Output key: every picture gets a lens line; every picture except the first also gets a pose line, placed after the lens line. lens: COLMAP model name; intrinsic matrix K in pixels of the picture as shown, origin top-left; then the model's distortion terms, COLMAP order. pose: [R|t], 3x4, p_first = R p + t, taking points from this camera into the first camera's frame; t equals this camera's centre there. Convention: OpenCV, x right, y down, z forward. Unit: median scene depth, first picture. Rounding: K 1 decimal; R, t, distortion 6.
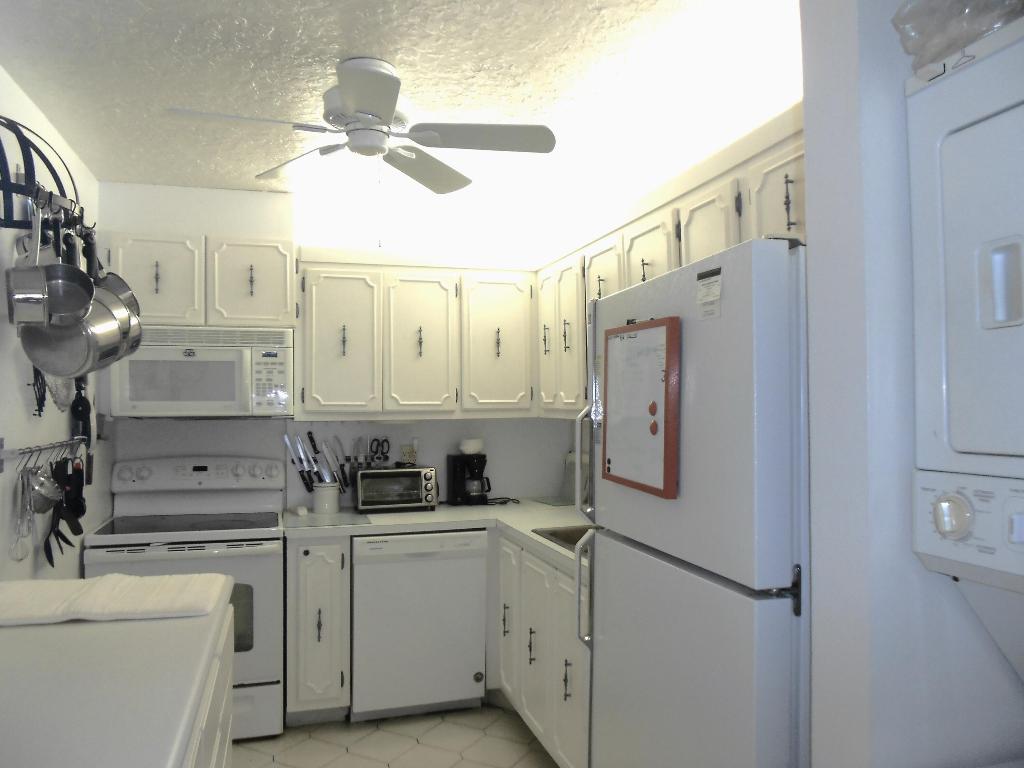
lens RADIAL K [[778.9, 0, 513.7], [0, 778.9, 395.0], [0, 0, 1]] dist [-0.006029, -0.004139]
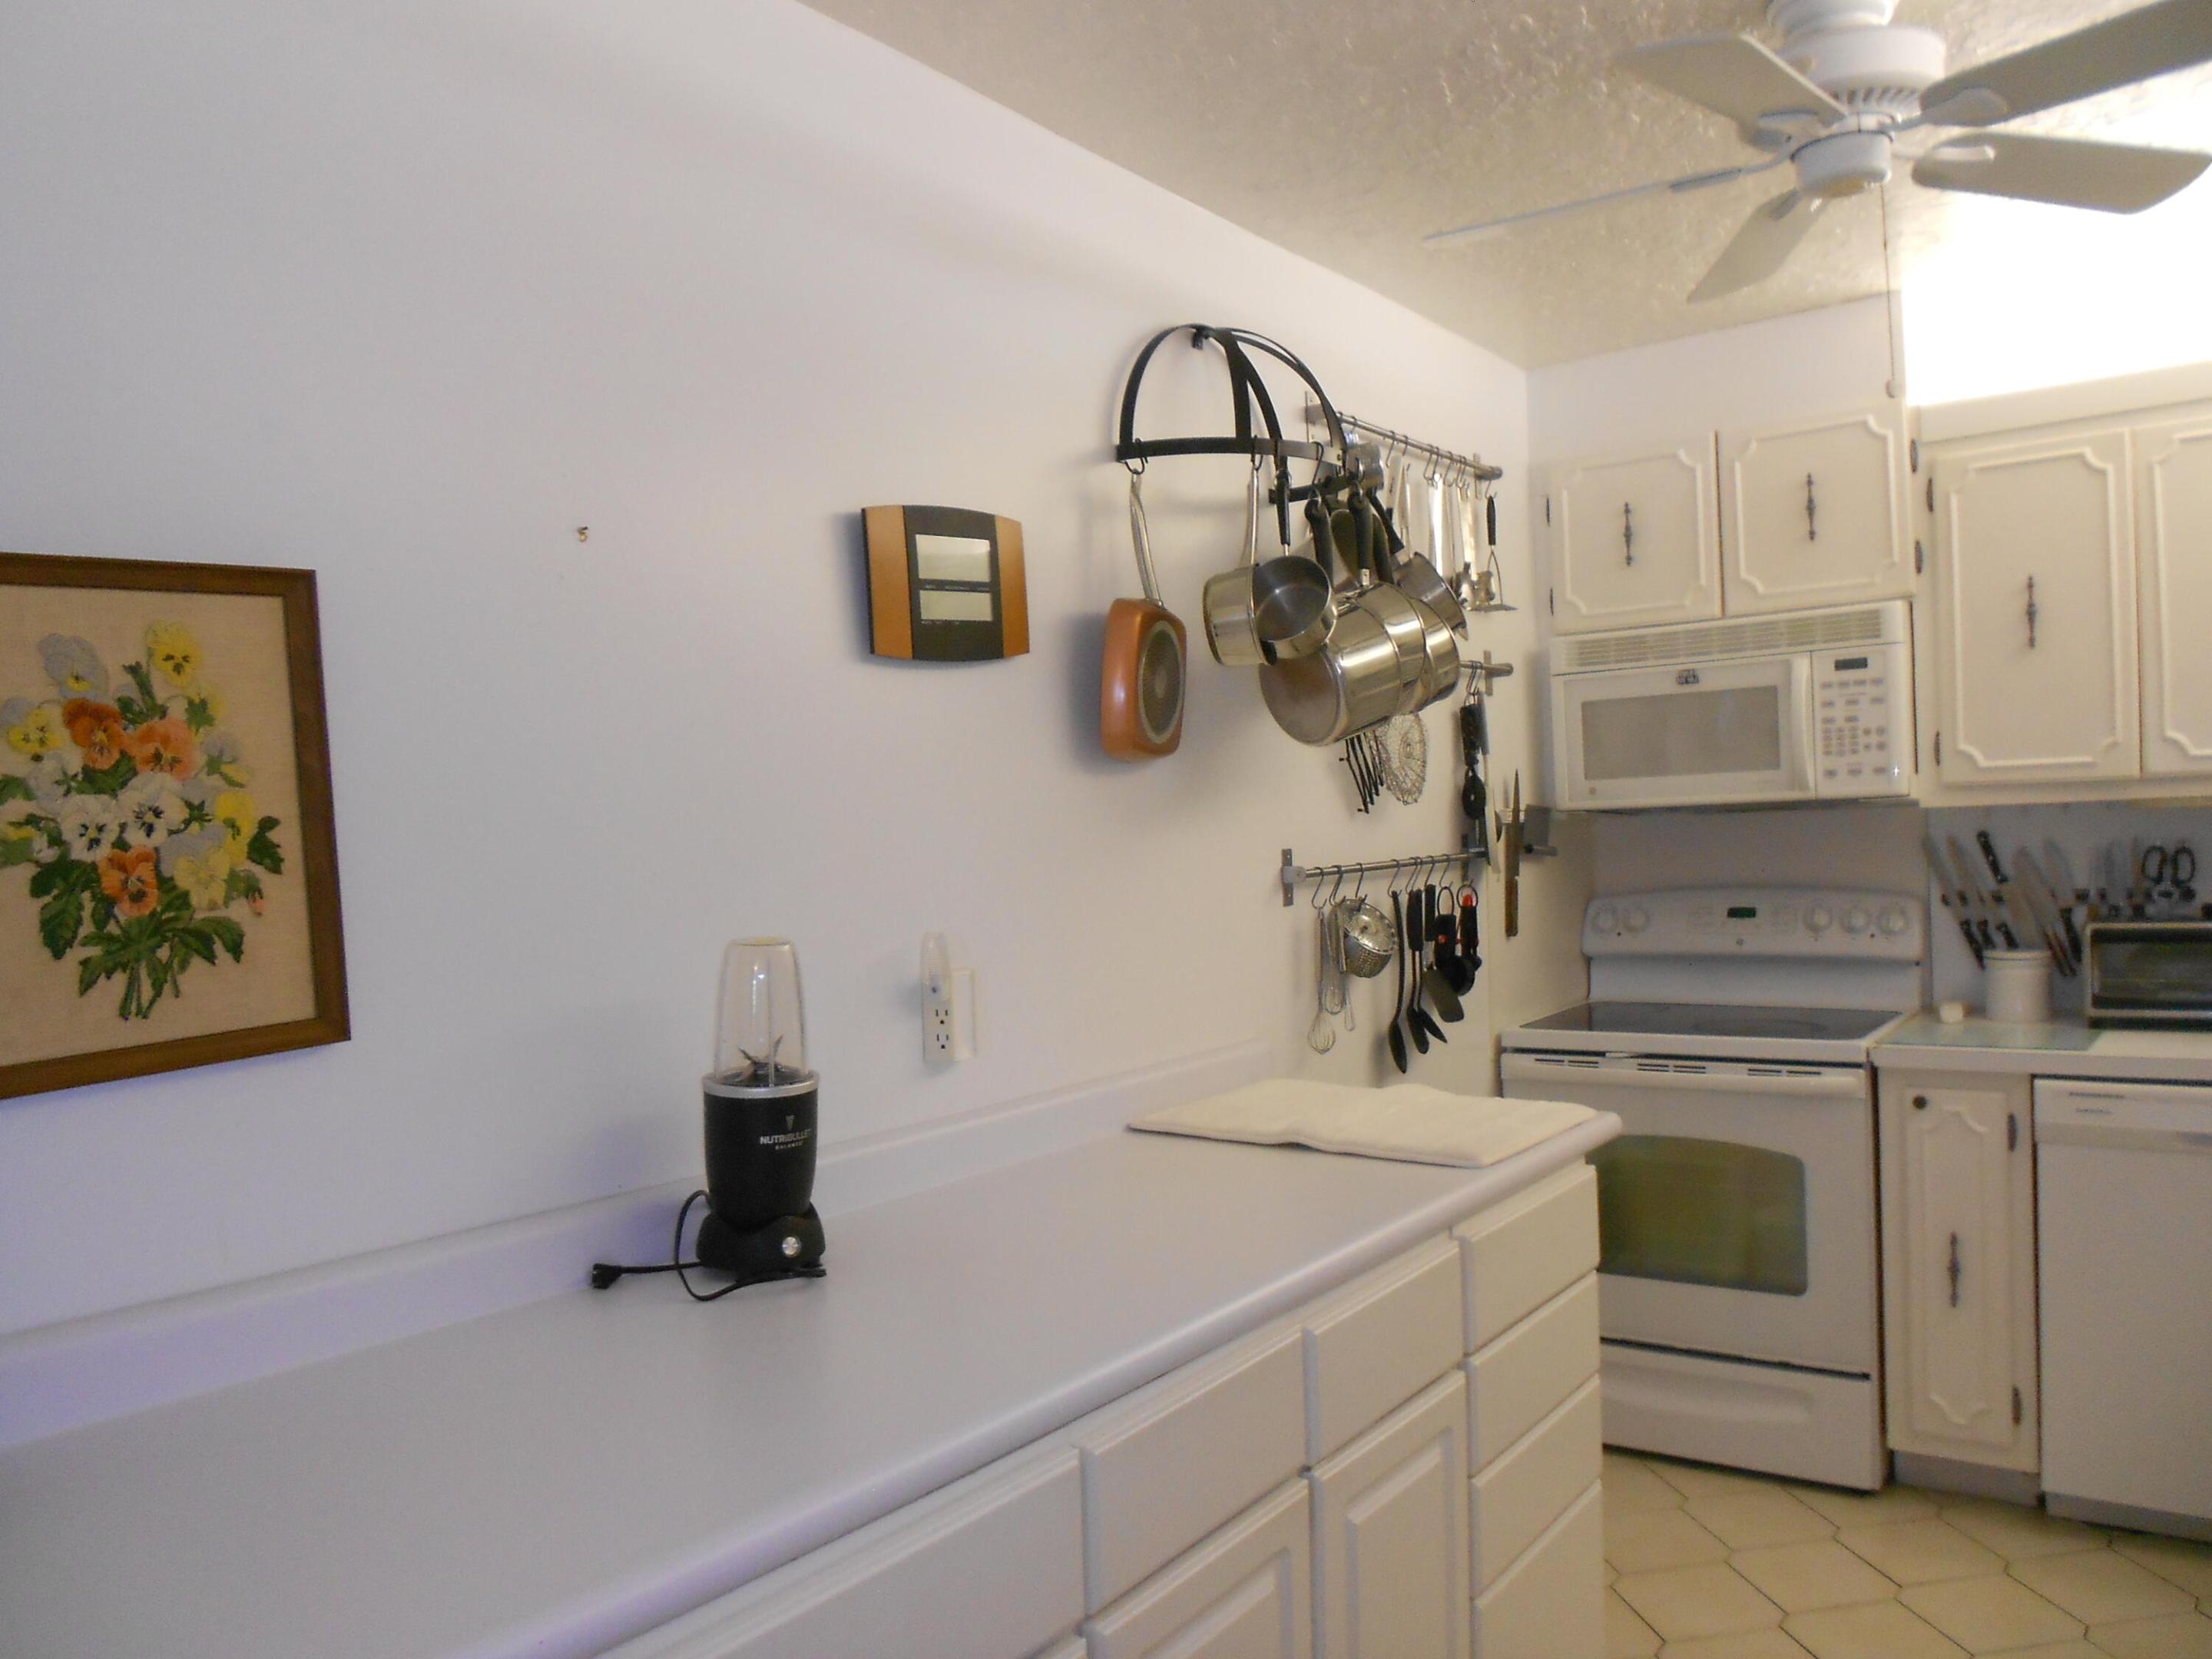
lens RADIAL K [[1684.9, 0, 1106.0], [0, 1684.9, 829.5], [0, 0, 1]] dist [0.004284, 0.005720]
pose [[0.614080, -0.023210, -0.788902, 0.195485], [0.052319, 0.998566, 0.011347, 0.010770], [0.787508, -0.048242, 0.614414, 0.045565]]
